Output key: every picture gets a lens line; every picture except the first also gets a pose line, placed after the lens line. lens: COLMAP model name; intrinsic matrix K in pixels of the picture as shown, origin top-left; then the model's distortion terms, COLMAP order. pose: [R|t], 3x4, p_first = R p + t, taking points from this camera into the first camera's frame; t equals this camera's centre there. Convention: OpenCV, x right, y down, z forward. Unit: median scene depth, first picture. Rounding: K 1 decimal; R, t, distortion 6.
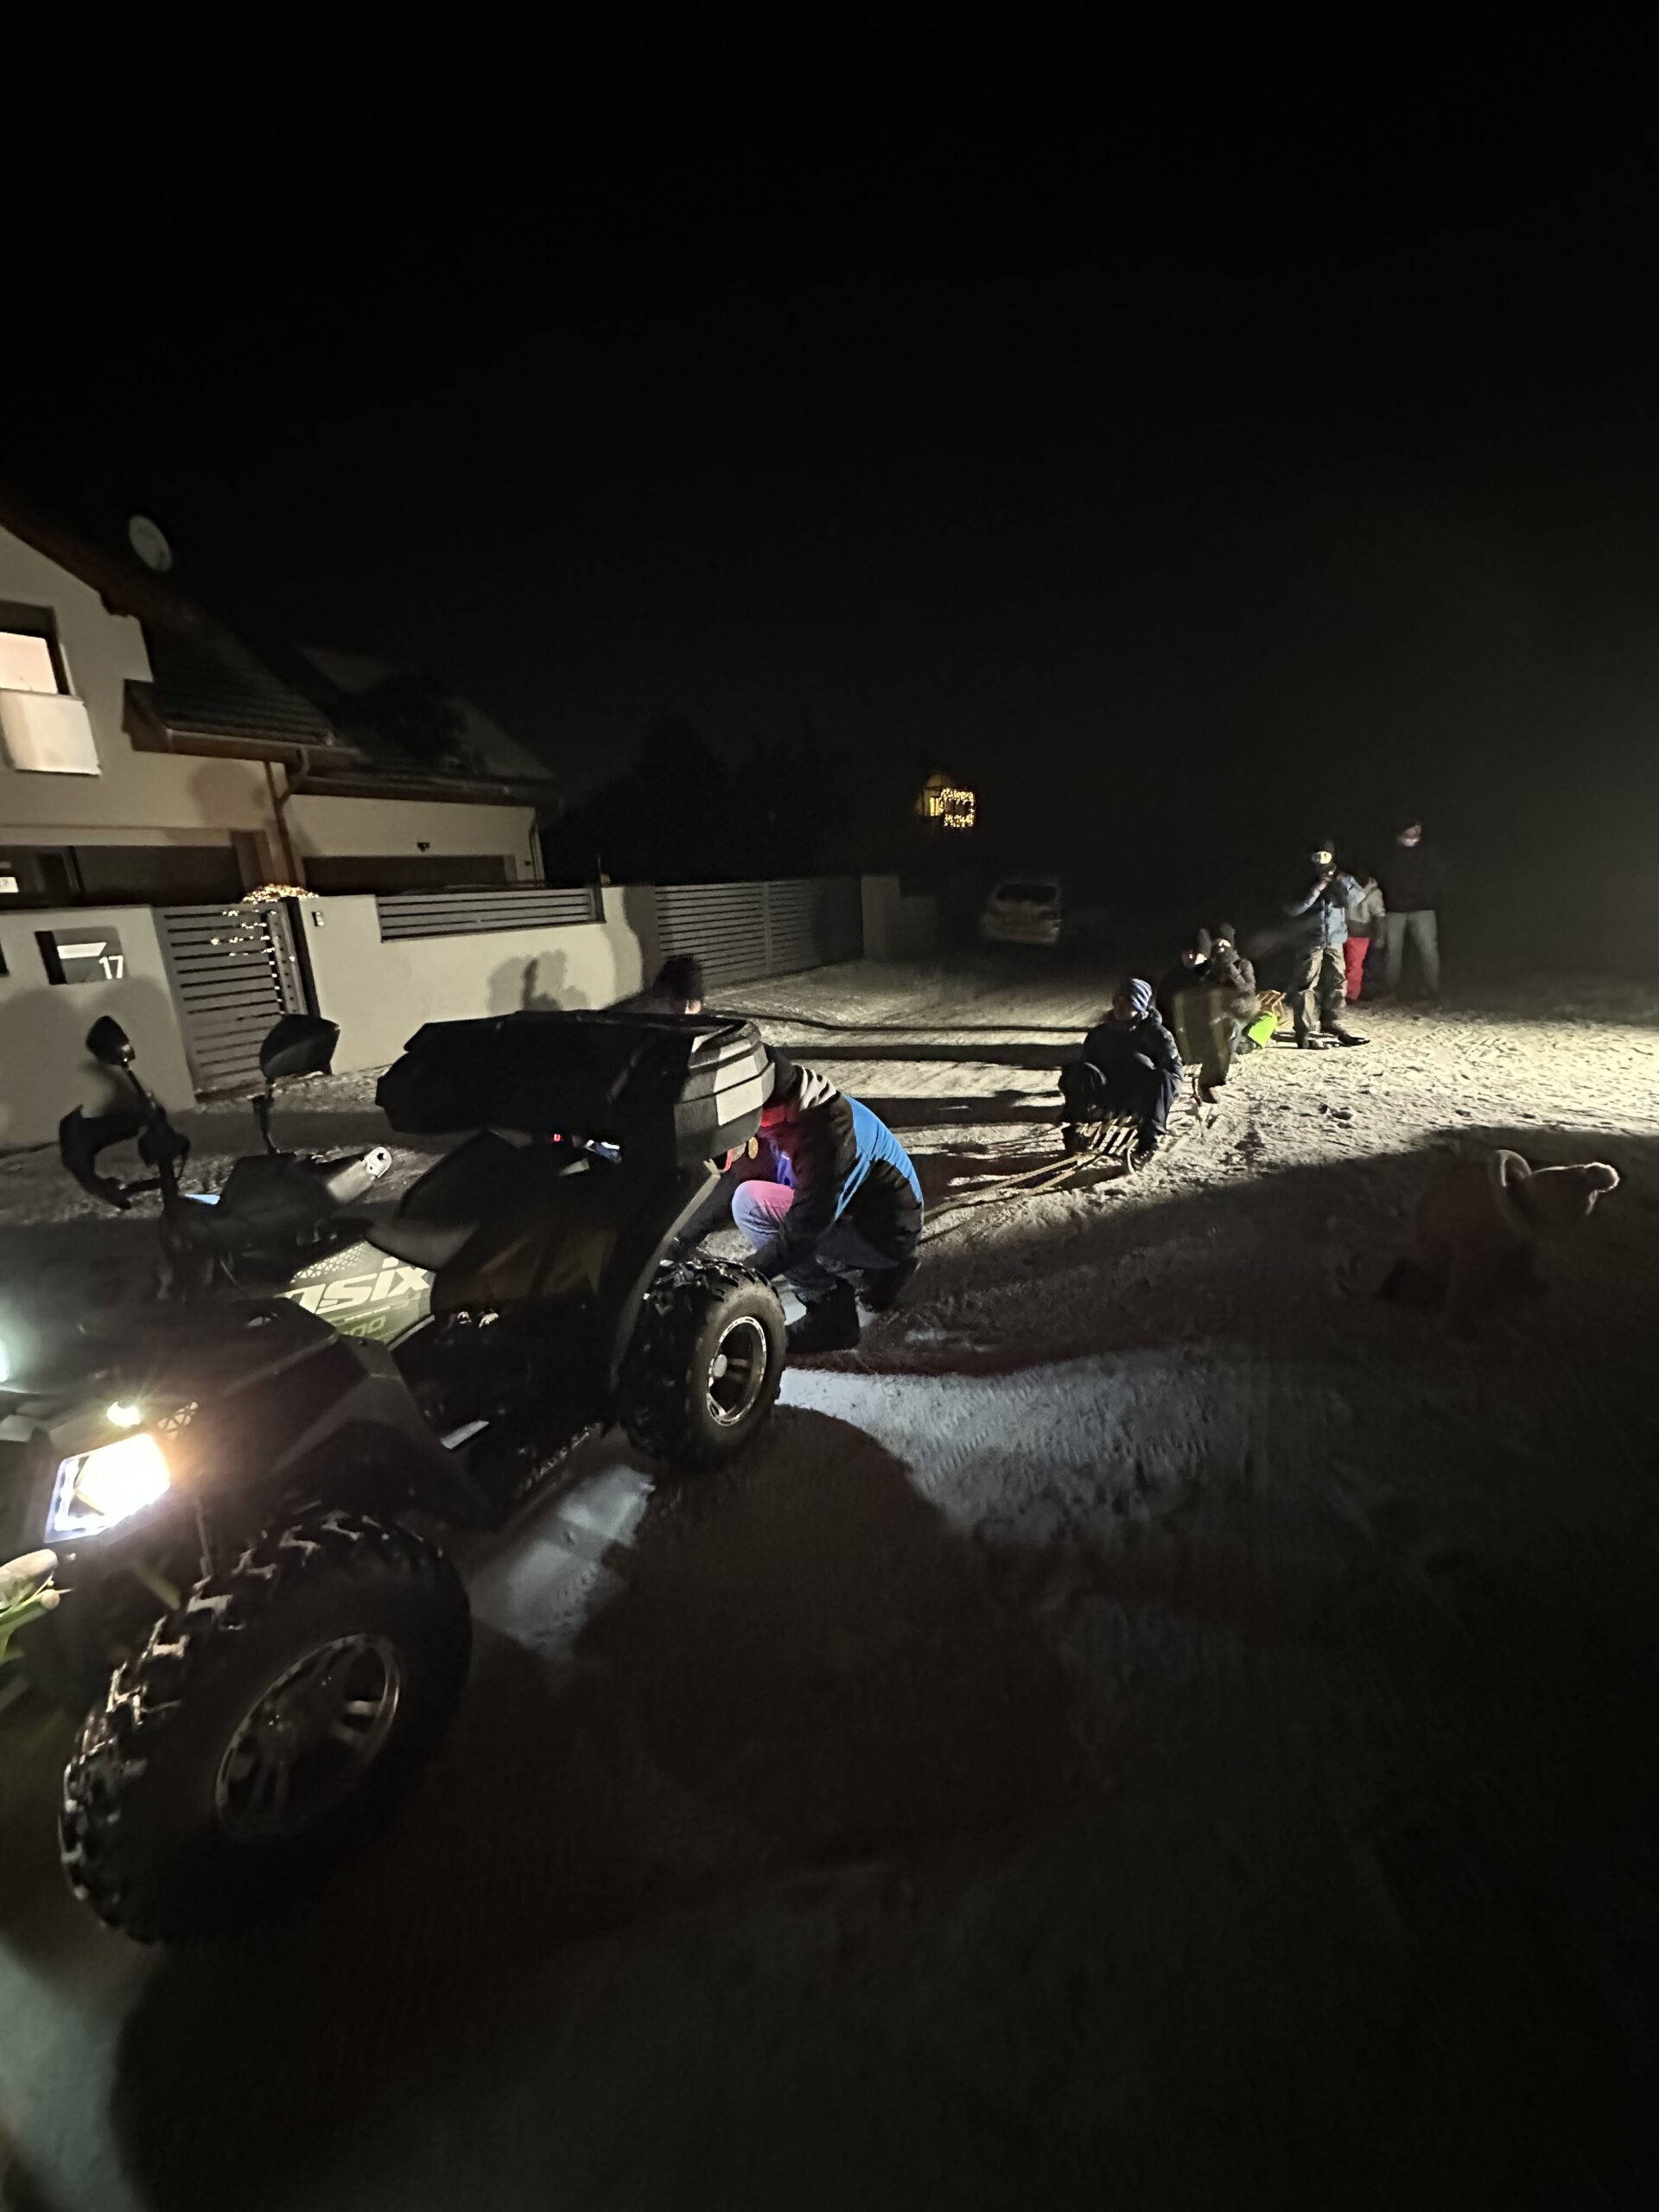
lens RADIAL K [[889.9, 0, 831.5], [0, 889.9, 1111.1], [0, 0, 1]] dist [-0.001299, -0.000040]
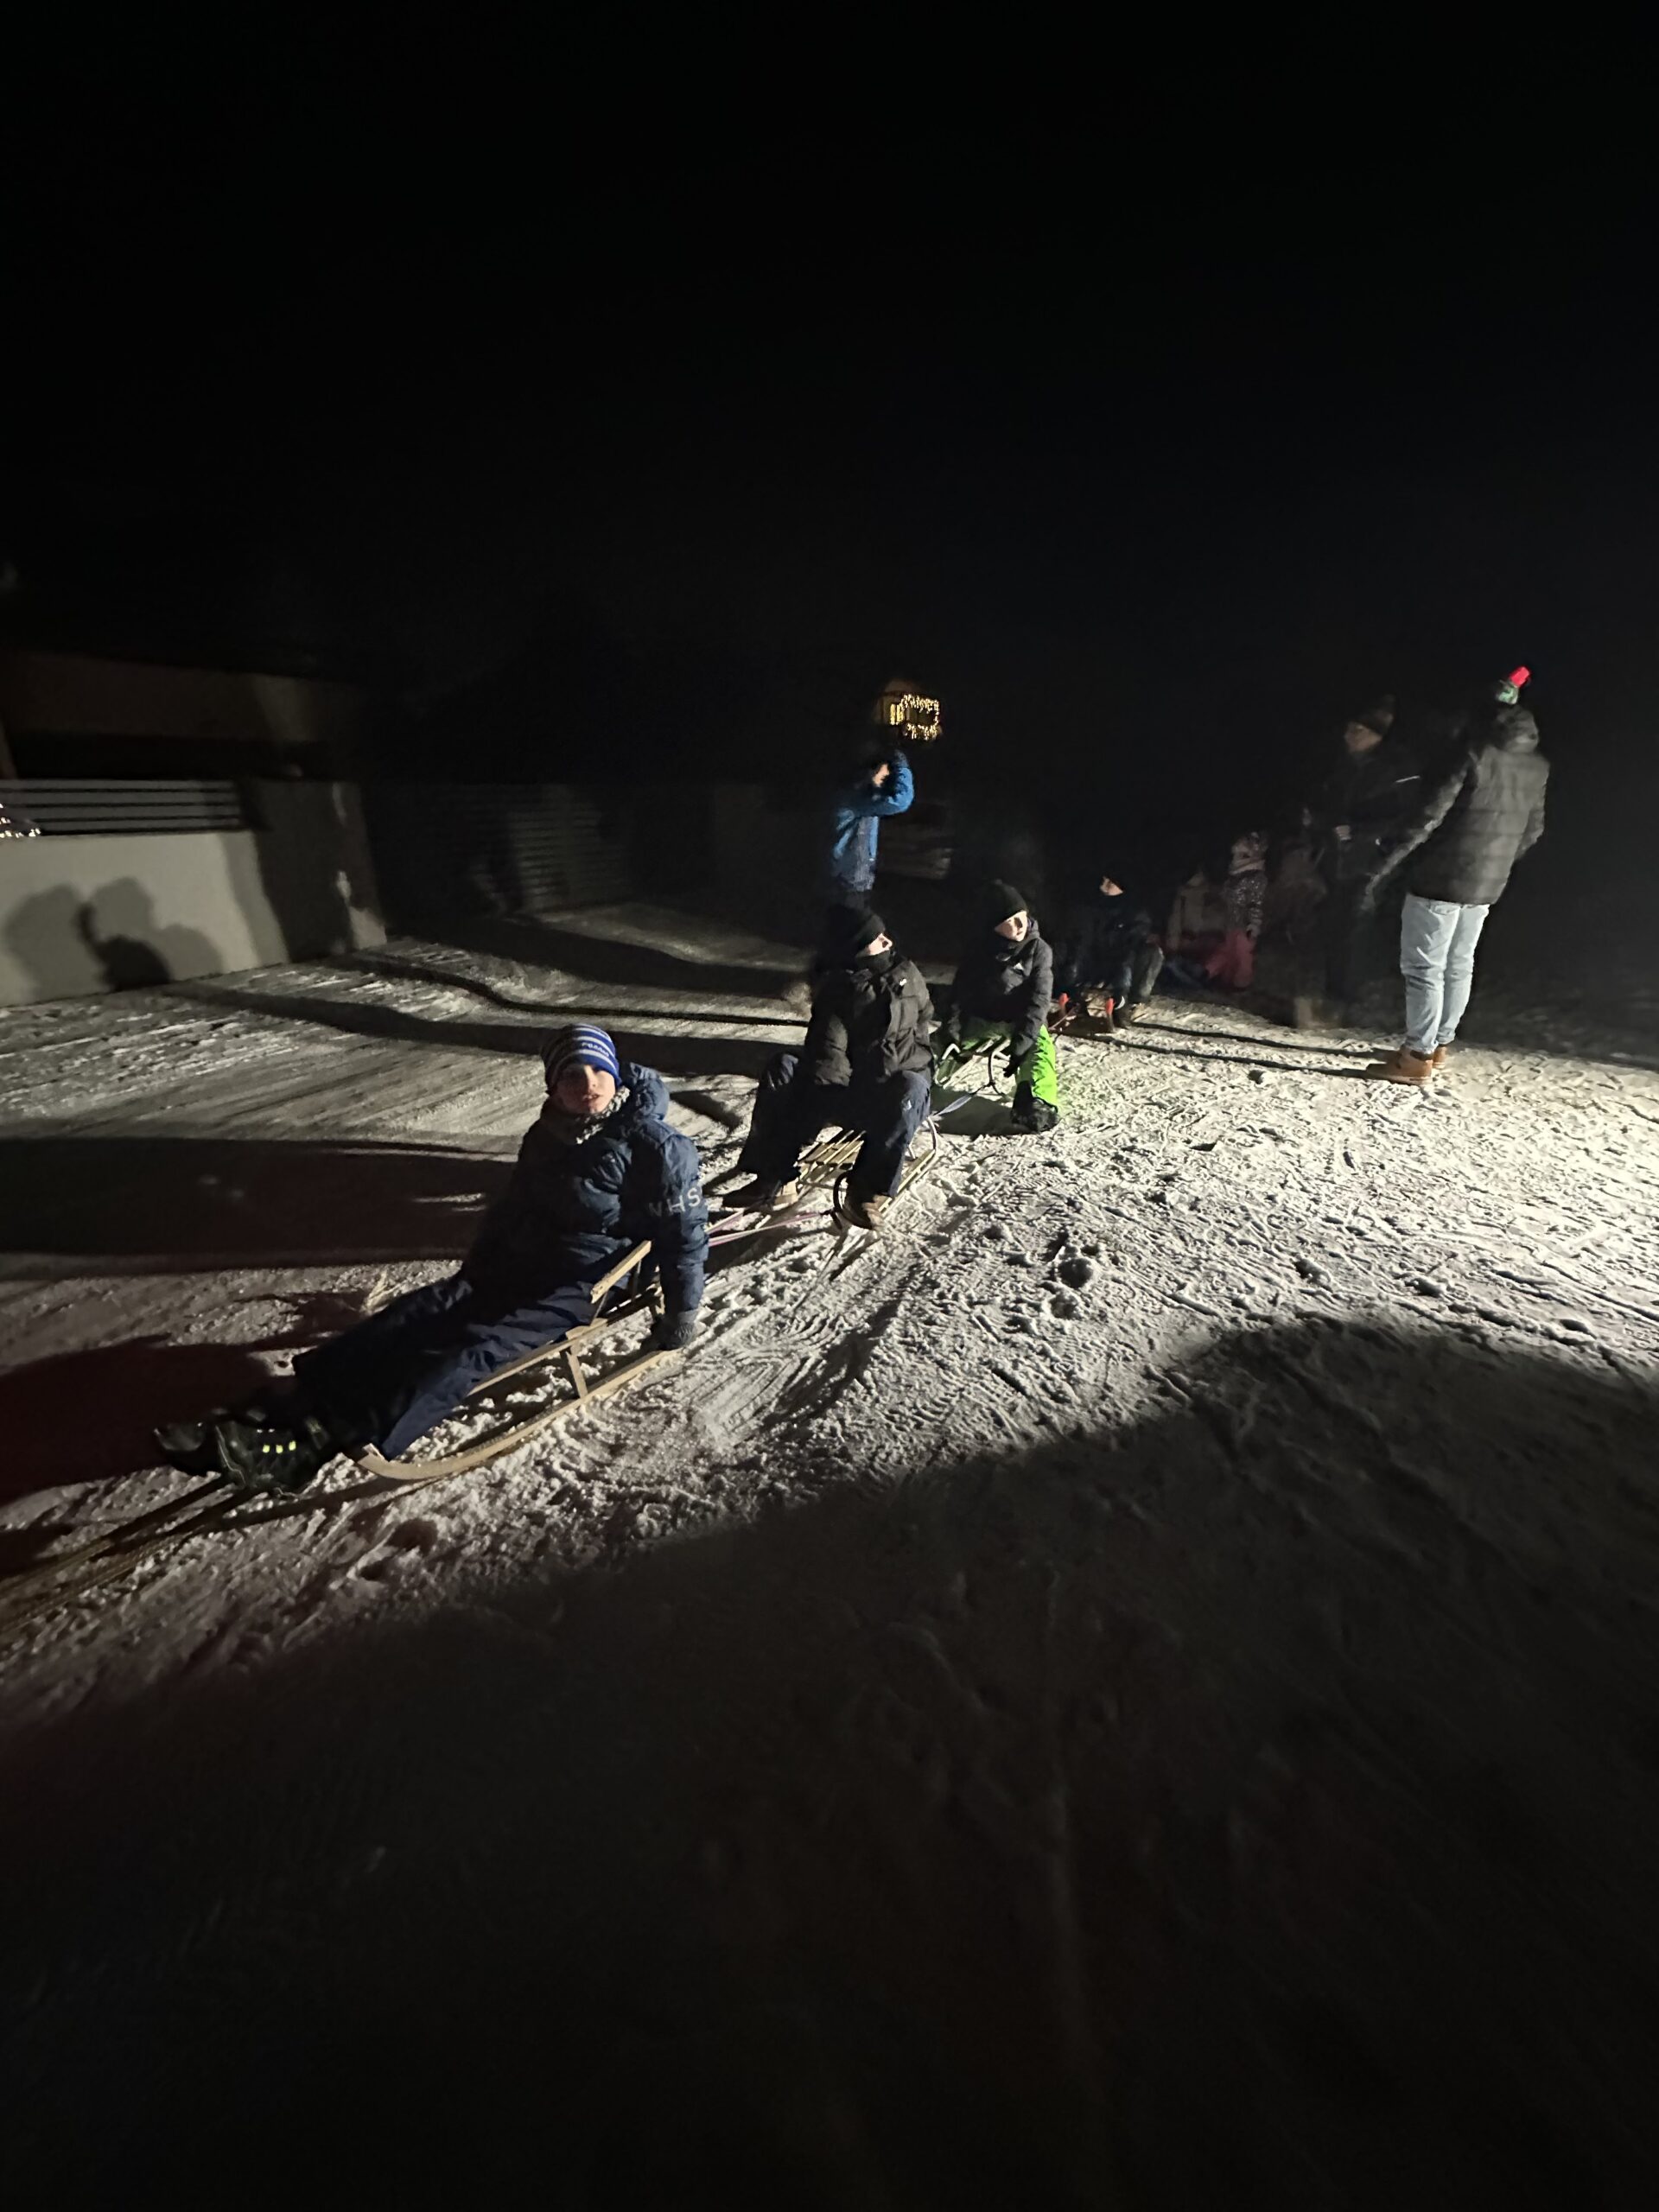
lens RADIAL K [[889.9, 0, 828.2], [0, 889.9, 1098.6], [0, 0, 1]] dist [-0.001299, -0.000040]
pose [[0.999210, 0.036177, 0.016475, 0.345696], [-0.037340, 0.996344, 0.076840, -0.108782], [-0.013635, -0.077395, 0.996907, 0.405397]]
